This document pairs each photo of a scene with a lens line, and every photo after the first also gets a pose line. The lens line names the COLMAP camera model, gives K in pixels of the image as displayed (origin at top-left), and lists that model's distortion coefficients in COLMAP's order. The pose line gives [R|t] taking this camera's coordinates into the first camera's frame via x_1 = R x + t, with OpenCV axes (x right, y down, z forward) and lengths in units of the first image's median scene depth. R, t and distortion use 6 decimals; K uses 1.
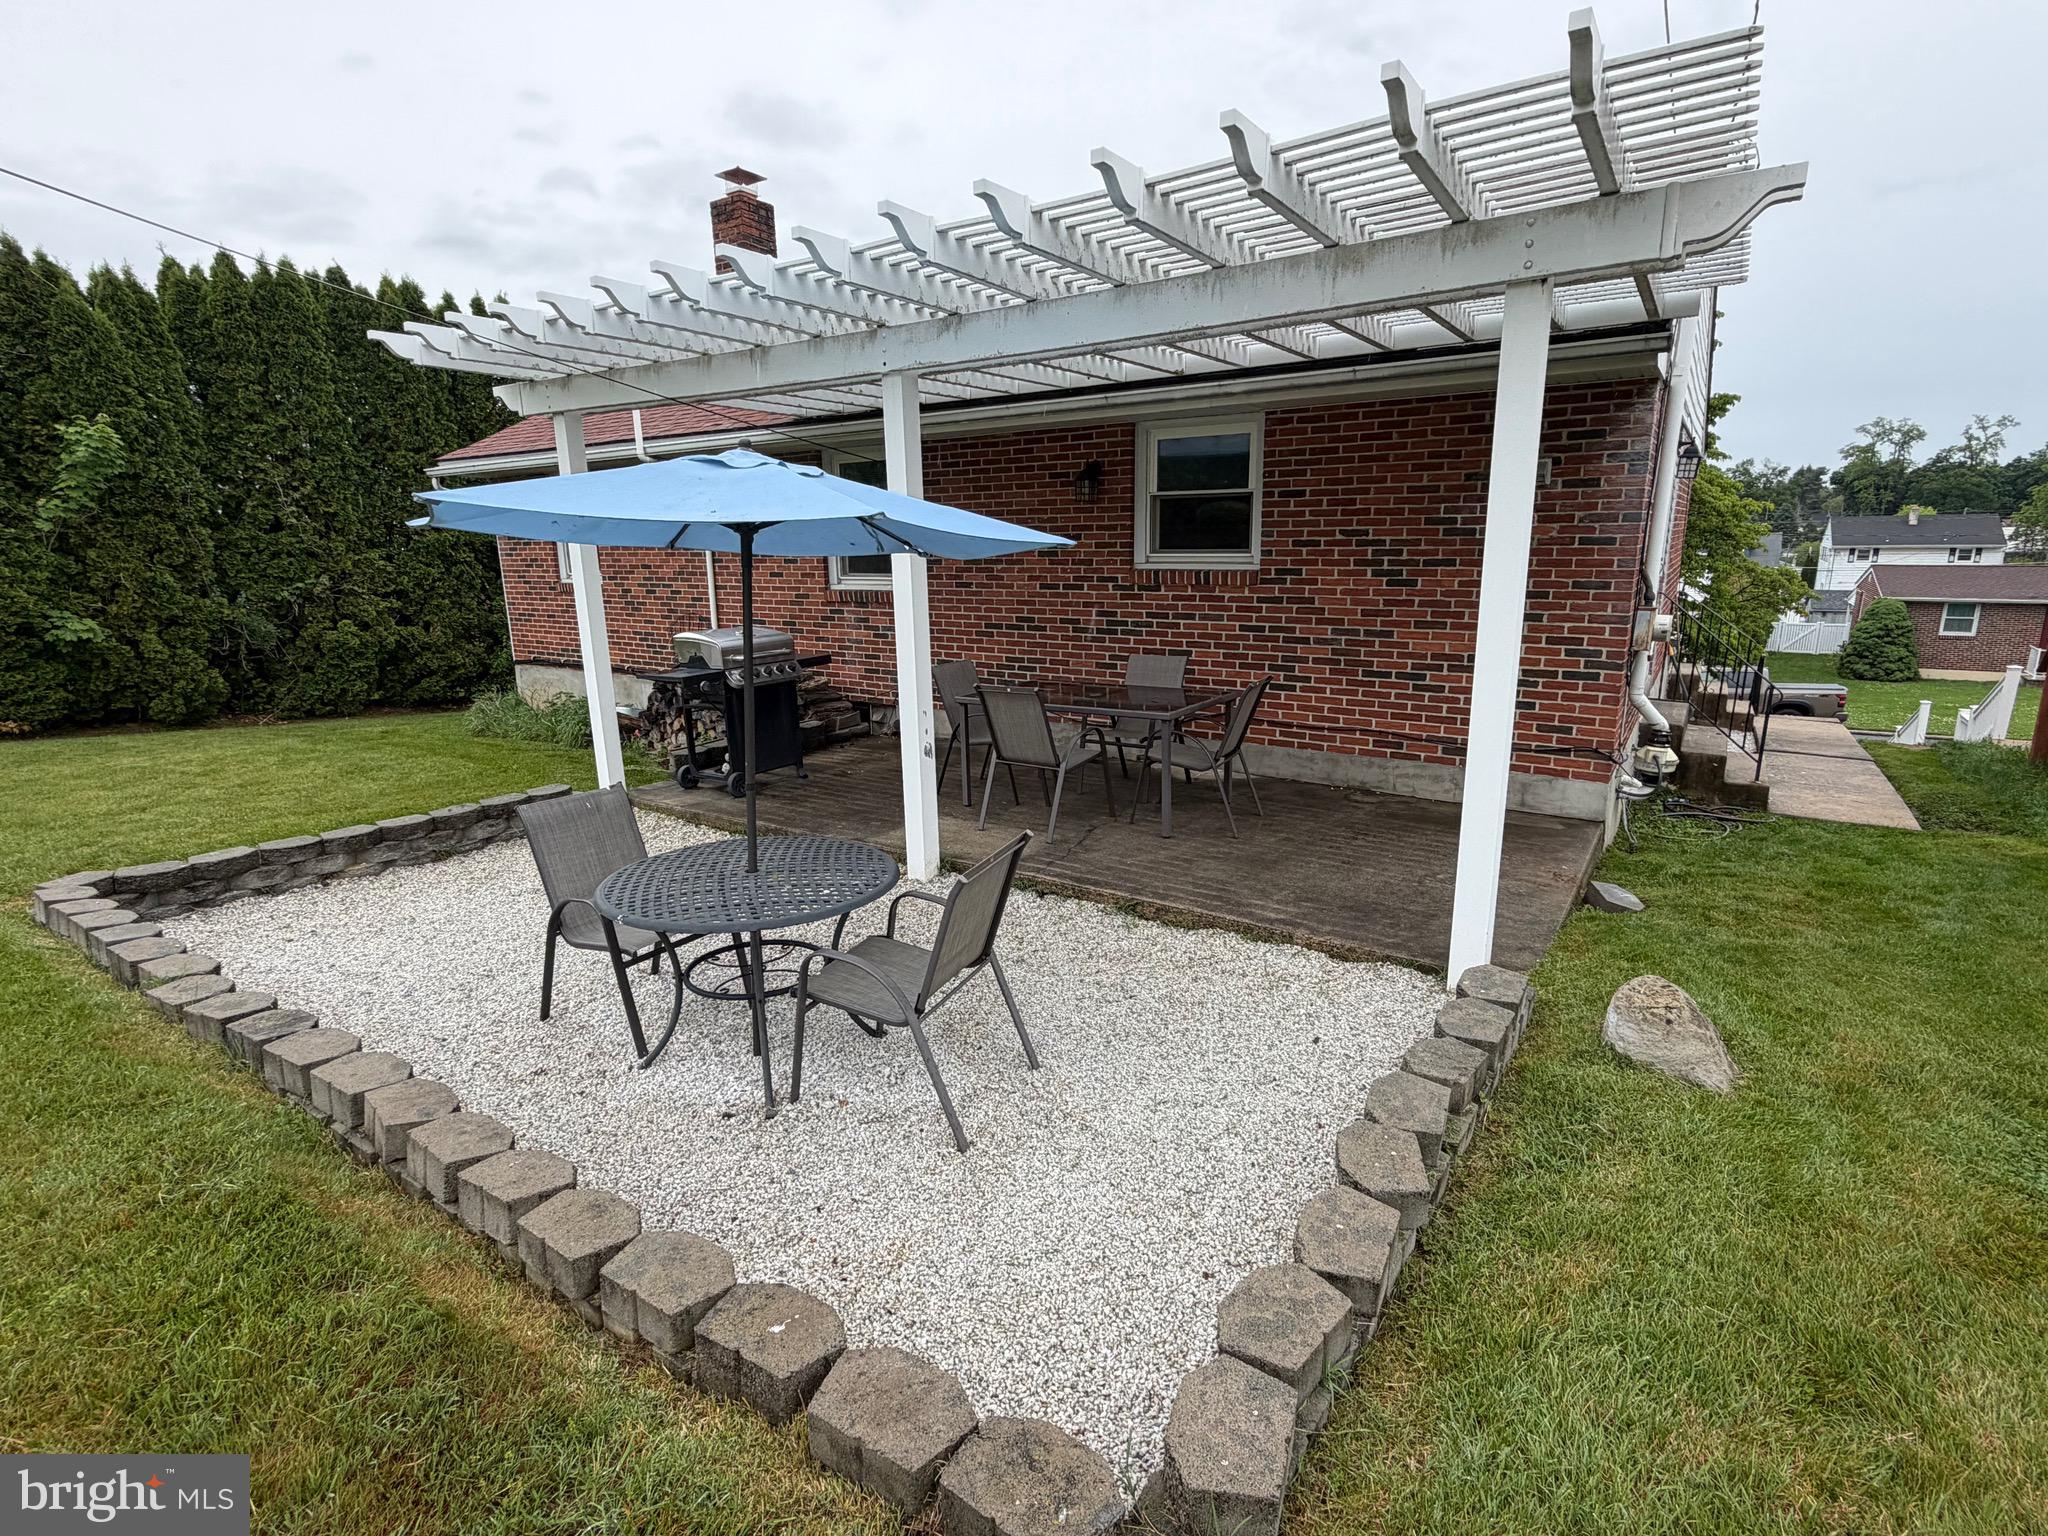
lens RADIAL K [[1007.0, 0, 1028.6], [0, 1007.0, 775.8], [0, 0, 1]] dist [0.001852, -0.001500]
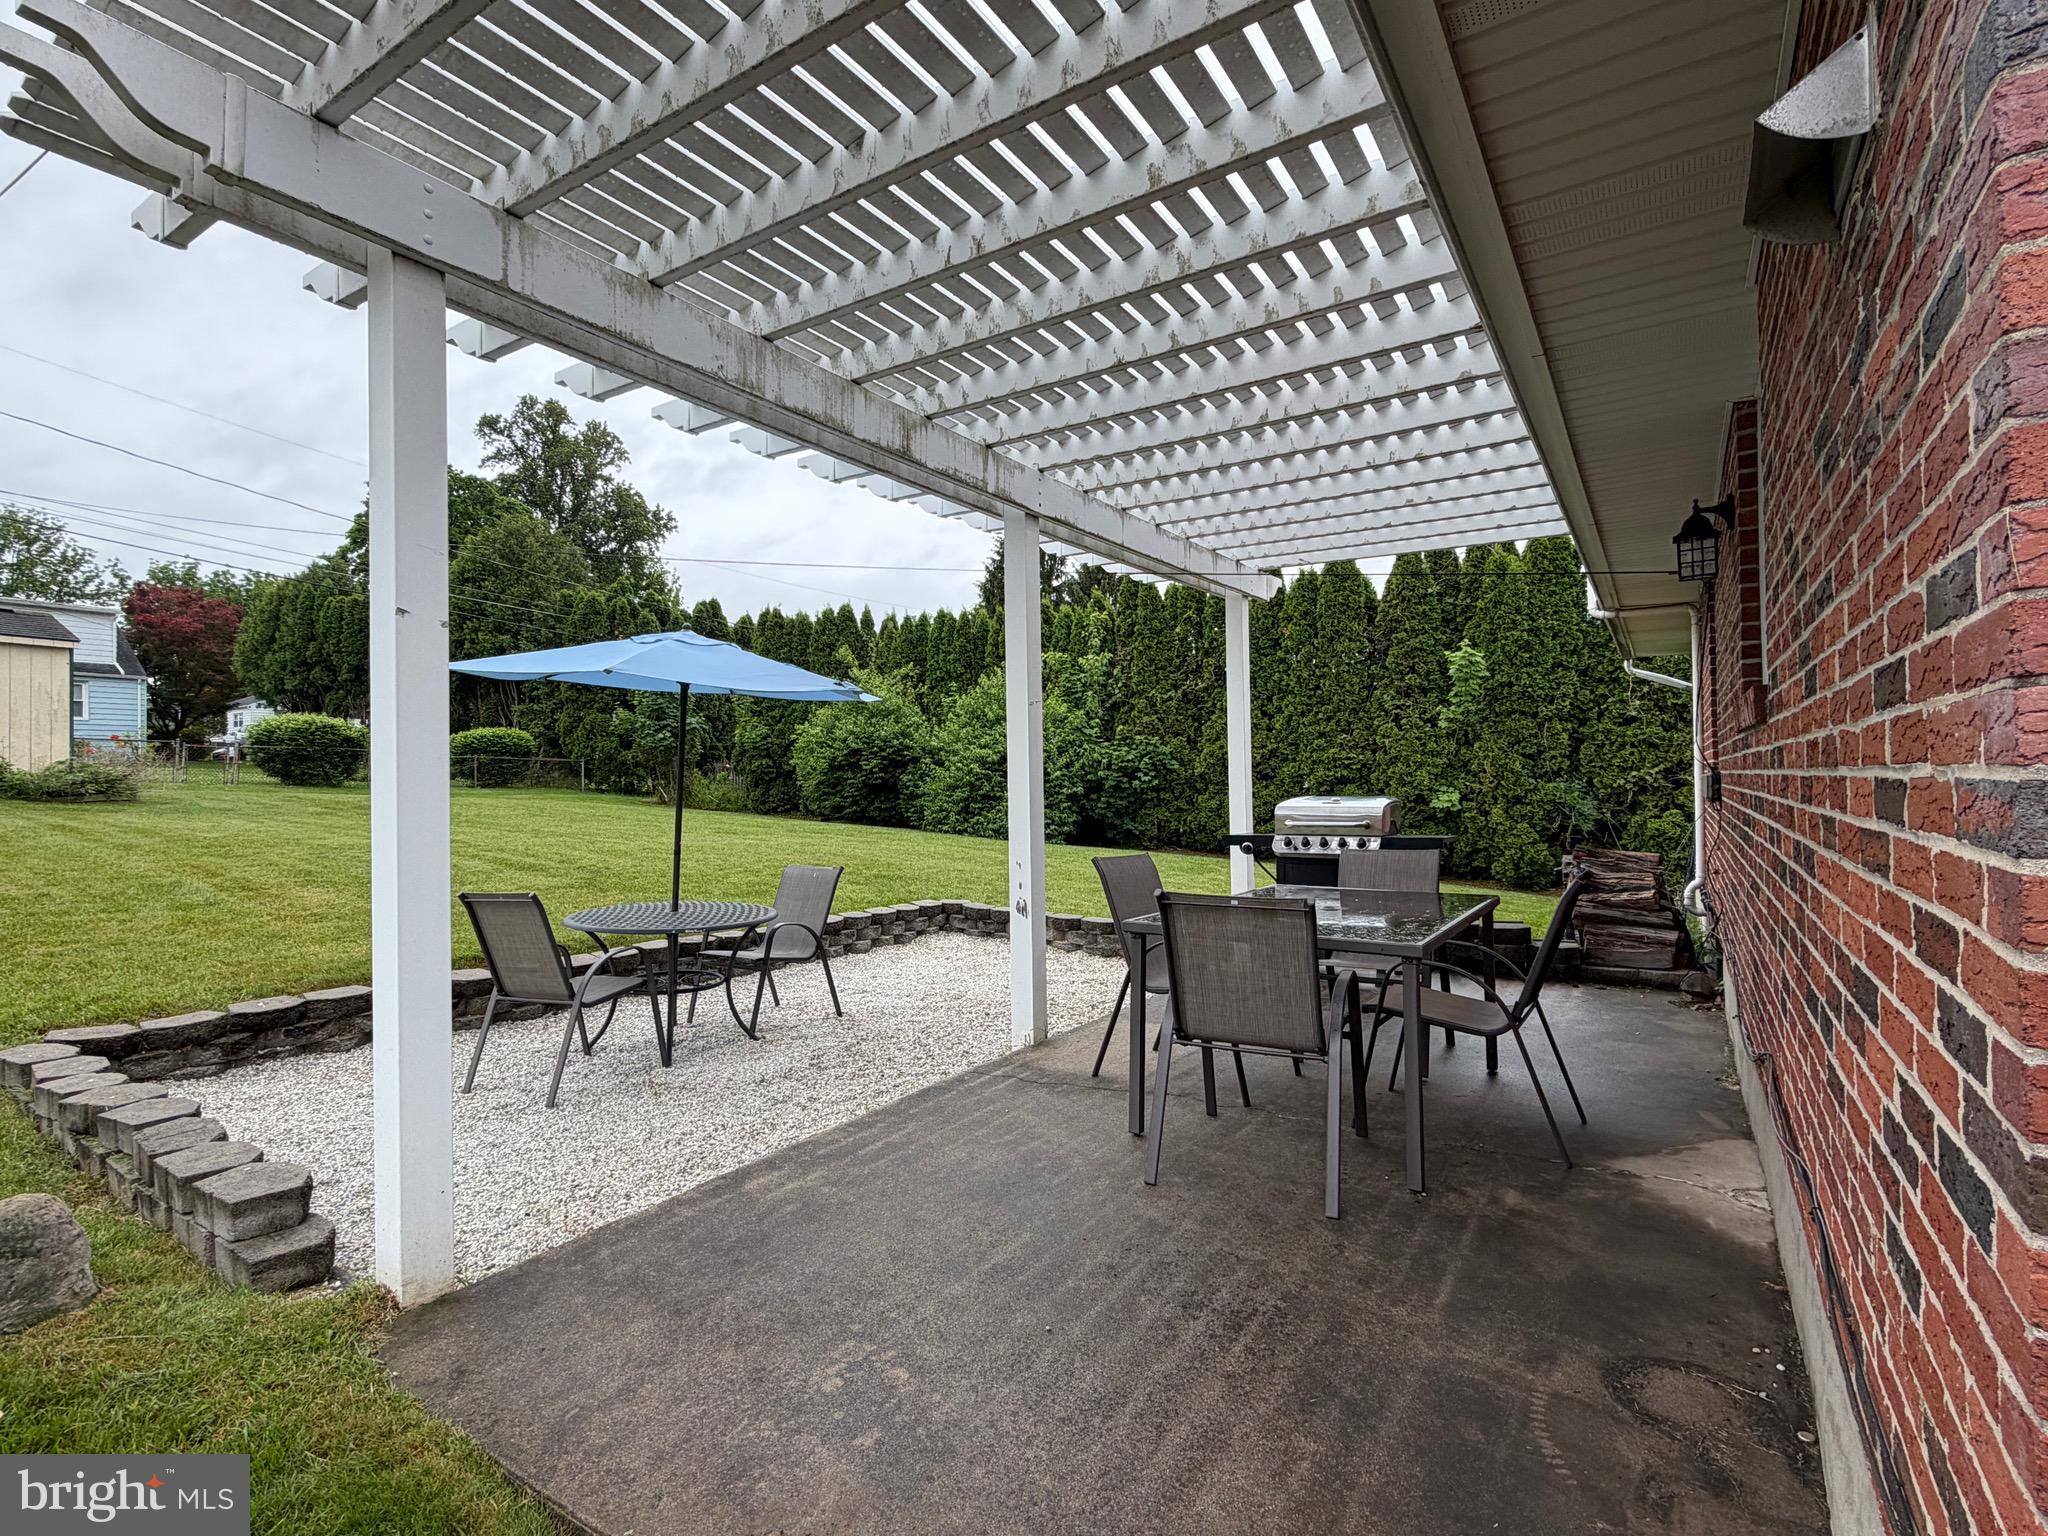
lens RADIAL K [[1007.0, 0, 1032.0], [0, 1007.0, 773.4], [0, 0, 1]] dist [0.001852, -0.001500]
pose [[0.015837, 0.008521, -0.999838, 0.342177], [-0.222331, 0.974959, 0.004788, -0.063051], [0.974843, 0.222220, 0.017335, 0.418129]]
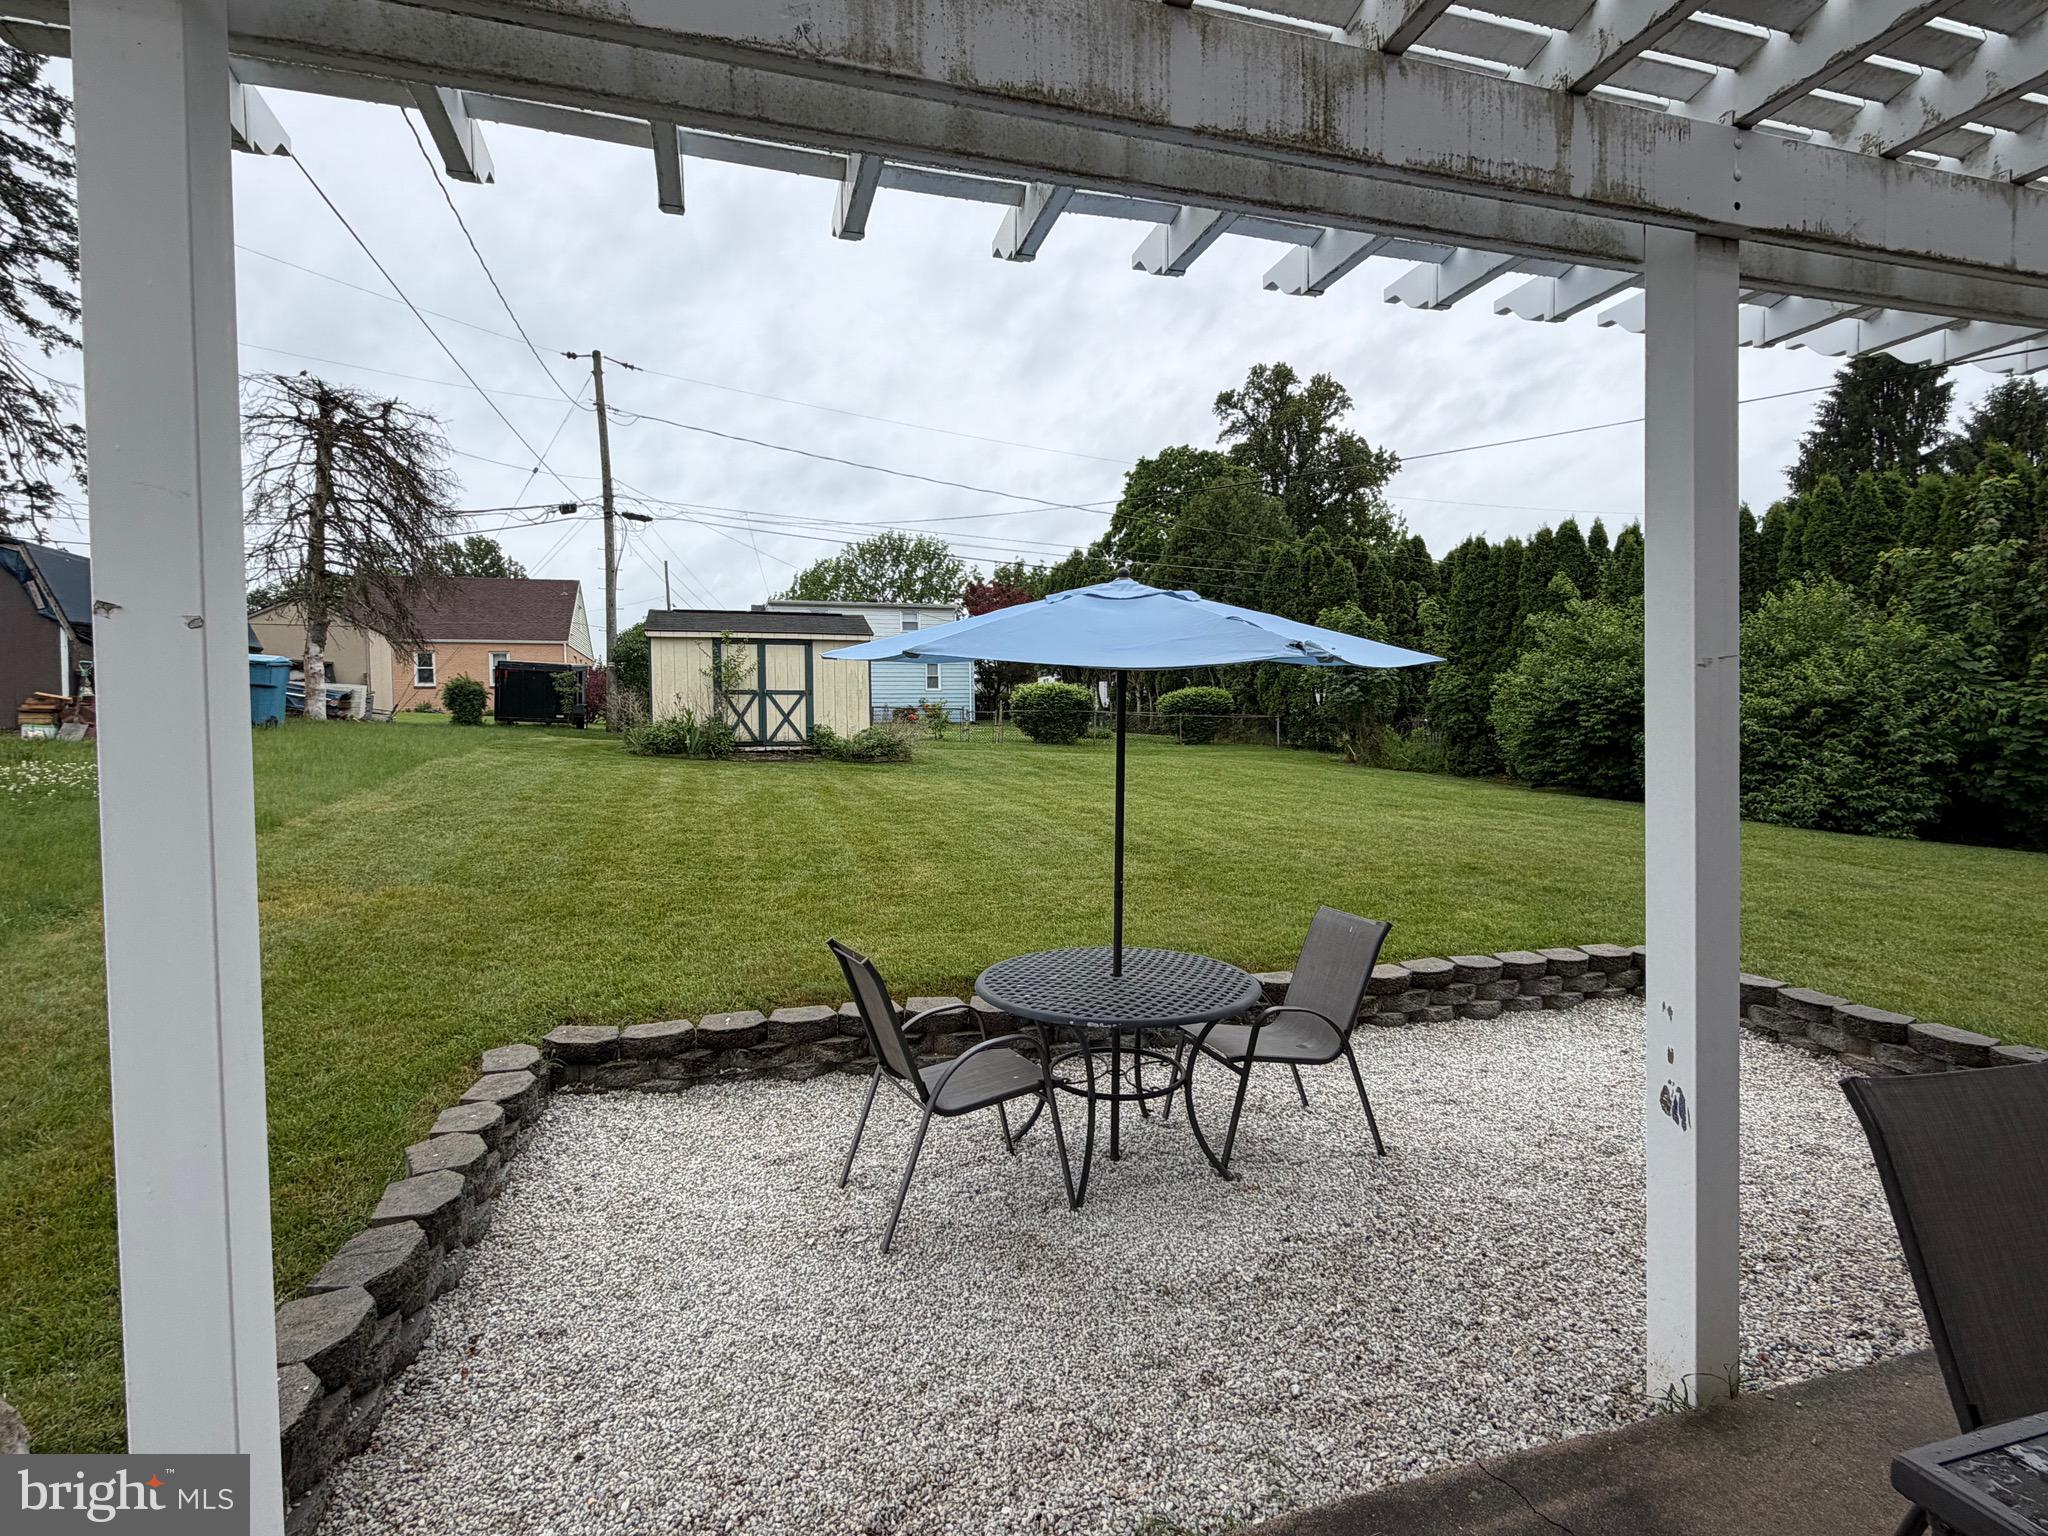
lens RADIAL K [[1007.0, 0, 1020.9], [0, 1007.0, 769.0], [0, 0, 1]] dist [0.001852, -0.001500]
pose [[-0.638407, 0.050009, -0.768073, 0.188124], [-0.153254, 0.969648, 0.190515, -0.081745], [0.754288, 0.239336, -0.611366, 0.437505]]
